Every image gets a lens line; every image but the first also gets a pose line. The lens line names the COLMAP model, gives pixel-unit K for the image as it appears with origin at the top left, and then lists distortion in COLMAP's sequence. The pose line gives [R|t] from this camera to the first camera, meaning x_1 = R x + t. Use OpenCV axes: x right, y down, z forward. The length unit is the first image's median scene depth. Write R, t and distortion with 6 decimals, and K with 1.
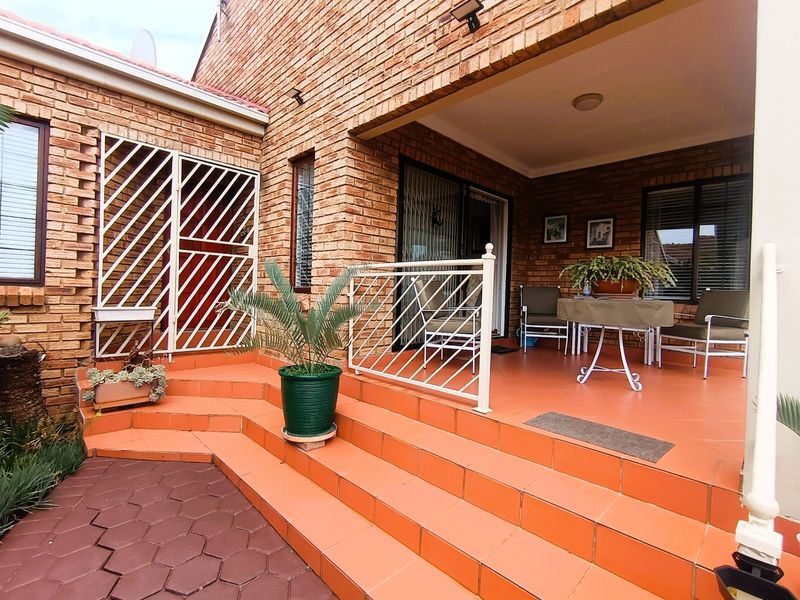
lens RADIAL K [[377.0, 0, 400.6], [0, 377.0, 297.4], [0, 0, 1]] dist [-0.010574, -0.001372]
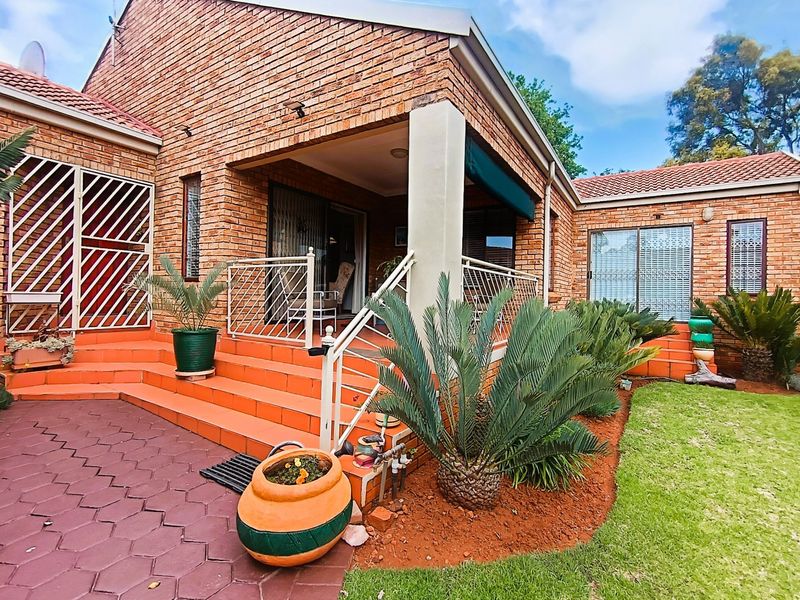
lens RADIAL K [[377.0, 0, 406.5], [0, 377.0, 296.3], [0, 0, 1]] dist [-0.010574, -0.001372]
pose [[0.972051, -0.010393, 0.234538, 0.142715], [0.010893, 0.999940, -0.000833, 0.045210], [-0.234516, 0.003365, 0.972107, -0.402608]]
